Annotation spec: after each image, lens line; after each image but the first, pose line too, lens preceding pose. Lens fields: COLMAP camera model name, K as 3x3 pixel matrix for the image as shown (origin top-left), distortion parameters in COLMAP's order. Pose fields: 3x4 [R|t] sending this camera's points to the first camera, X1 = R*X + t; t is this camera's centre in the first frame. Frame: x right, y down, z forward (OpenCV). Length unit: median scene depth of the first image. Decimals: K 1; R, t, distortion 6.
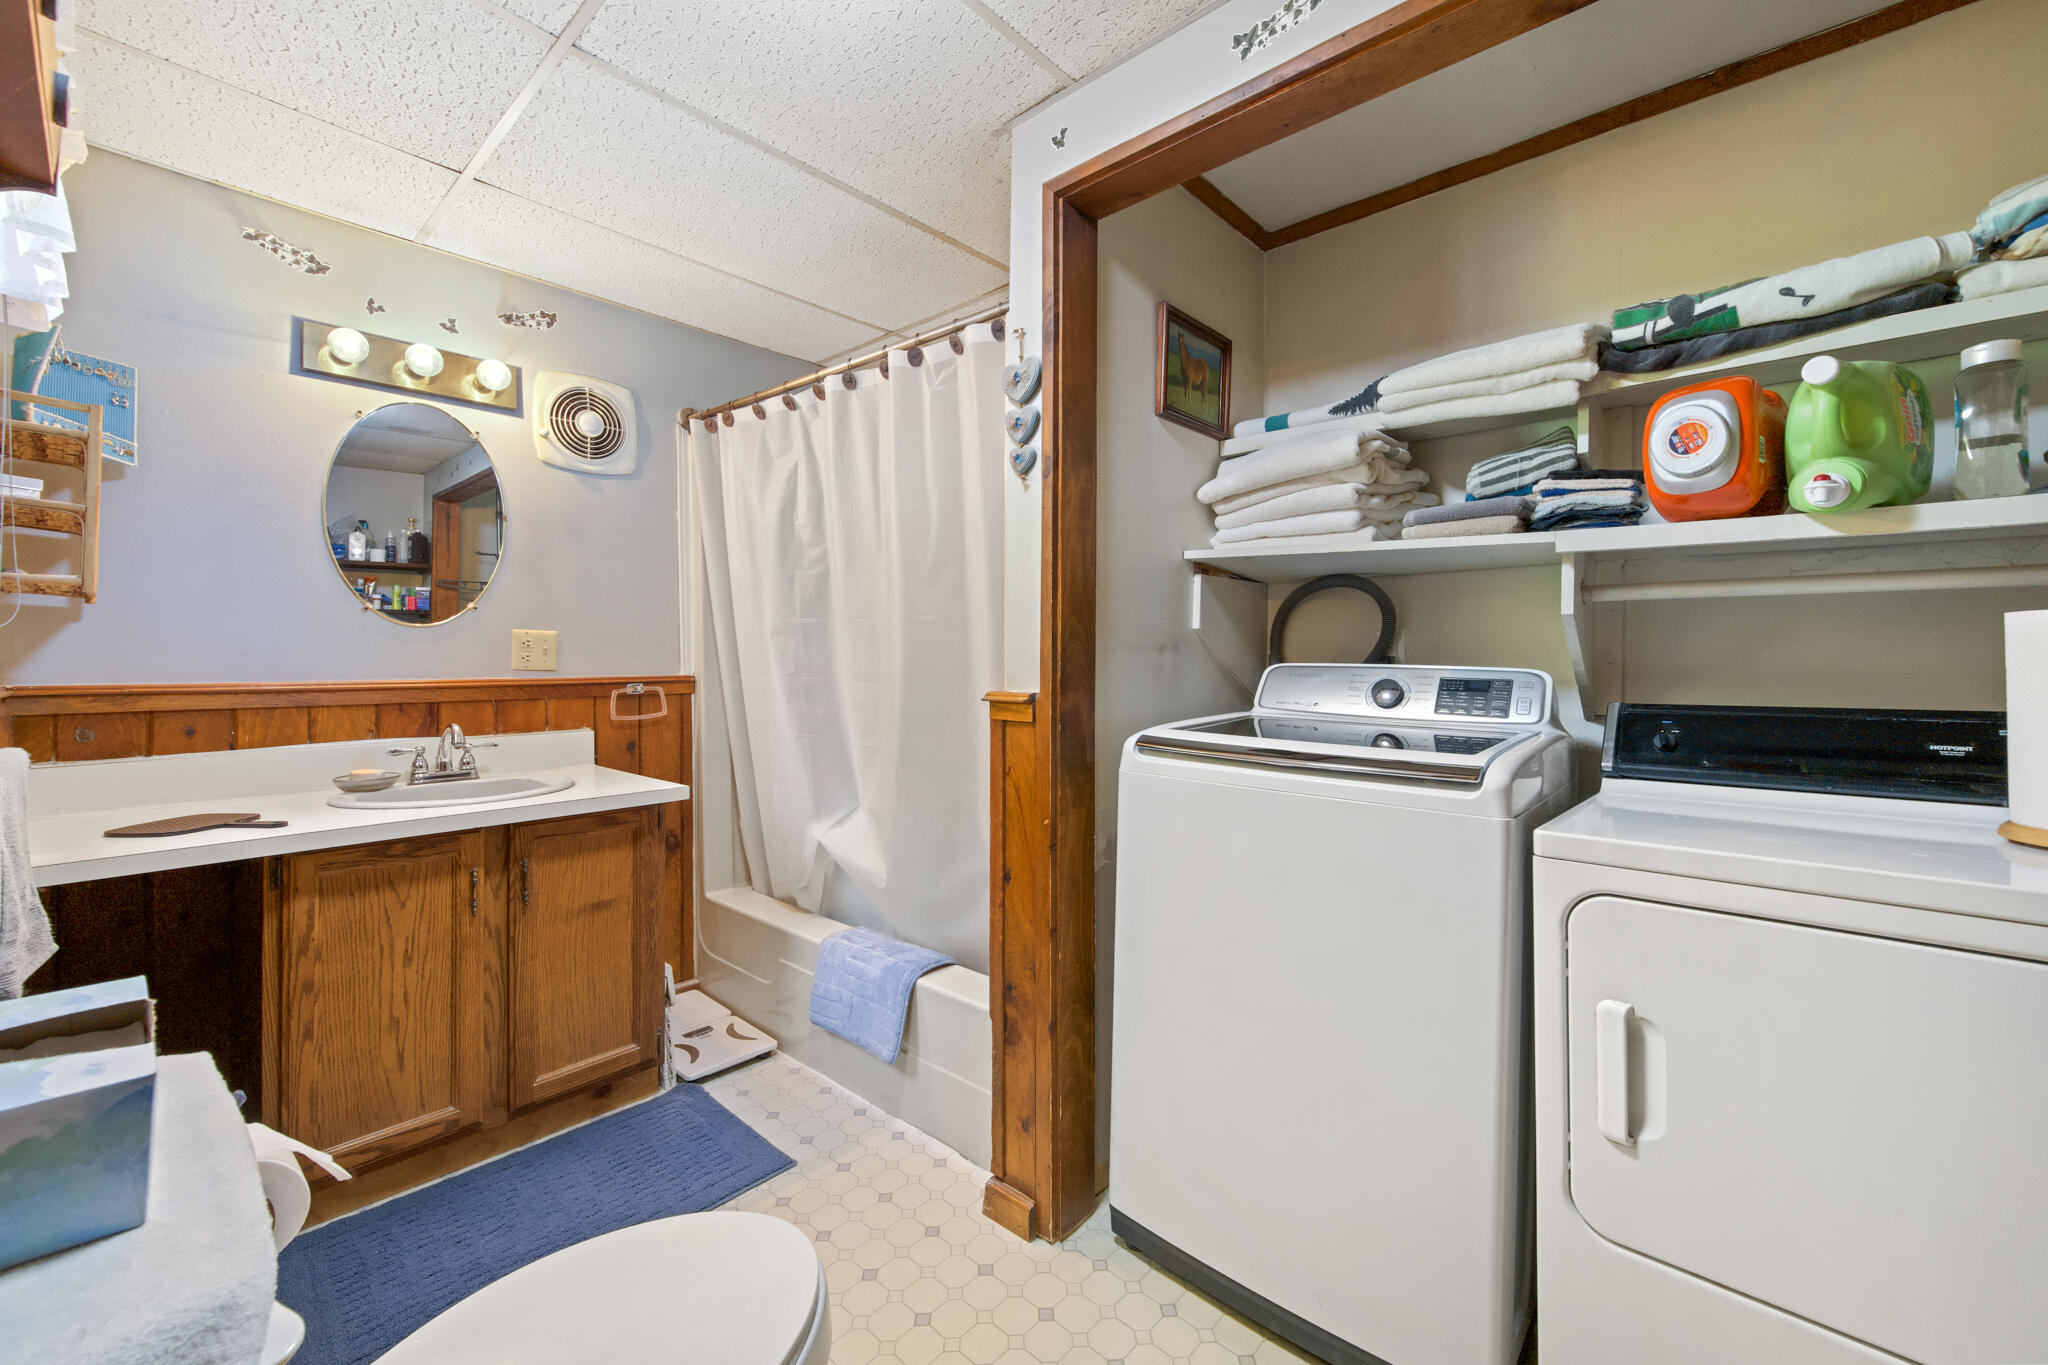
lens RADIAL K [[822.6, 0, 1029.3], [0, 822.6, 654.0], [0, 0, 1]] dist [0.000507, -0.000002]
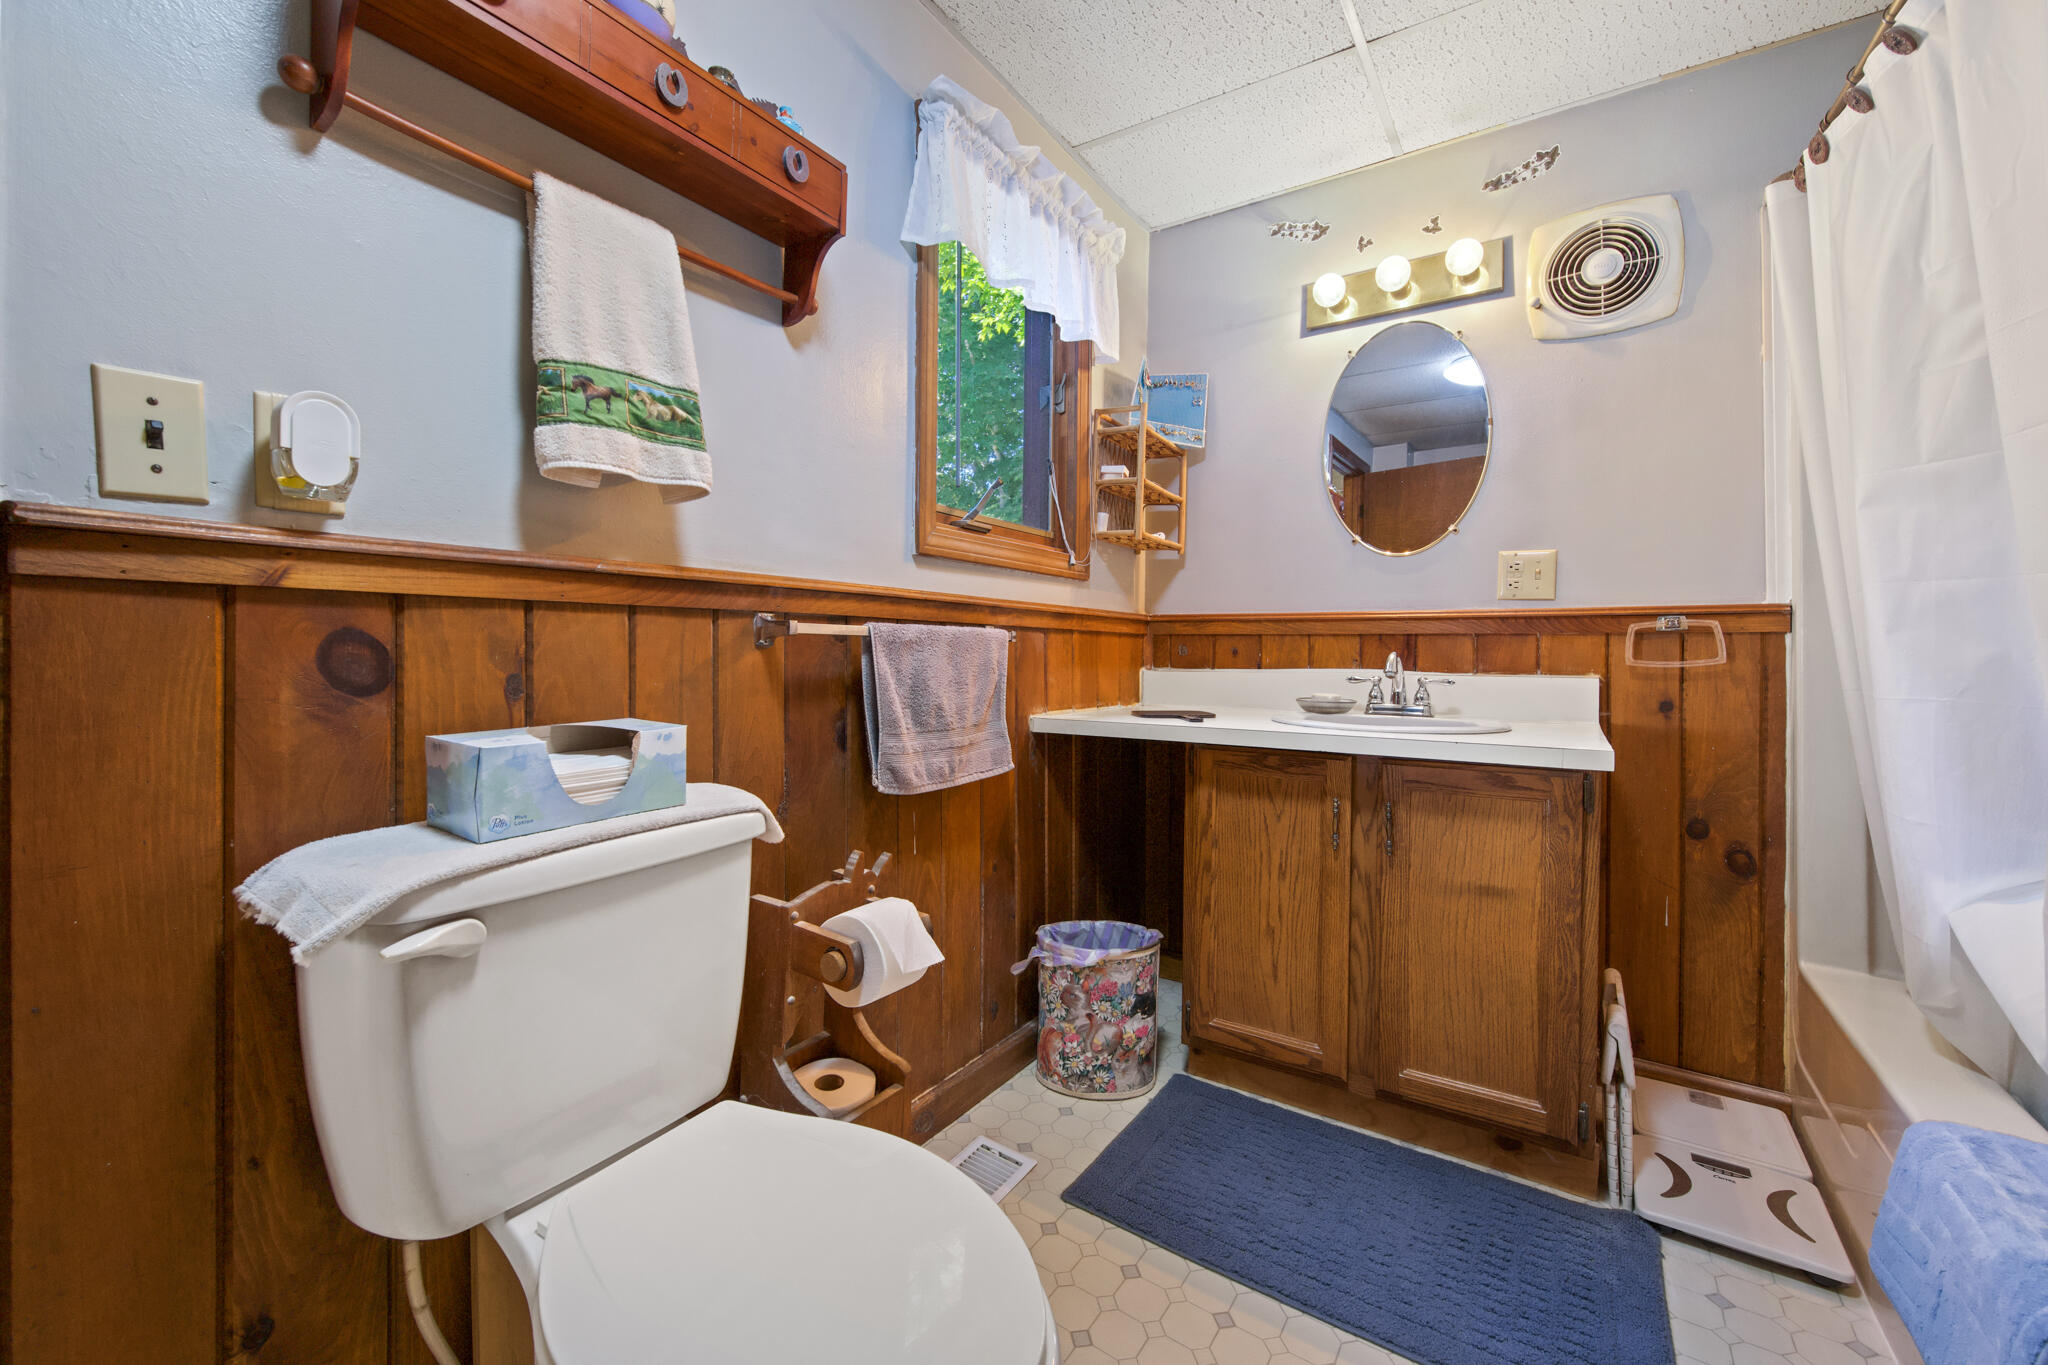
lens RADIAL K [[822.6, 0, 1029.3], [0, 822.6, 654.0], [0, 0, 1]] dist [0.000507, -0.000002]
pose [[0.149127, 0.006325, -0.988798, 0.150675], [-0.003963, 0.999975, 0.005799, 0.080851], [0.988810, 0.003054, 0.149149, 0.443354]]
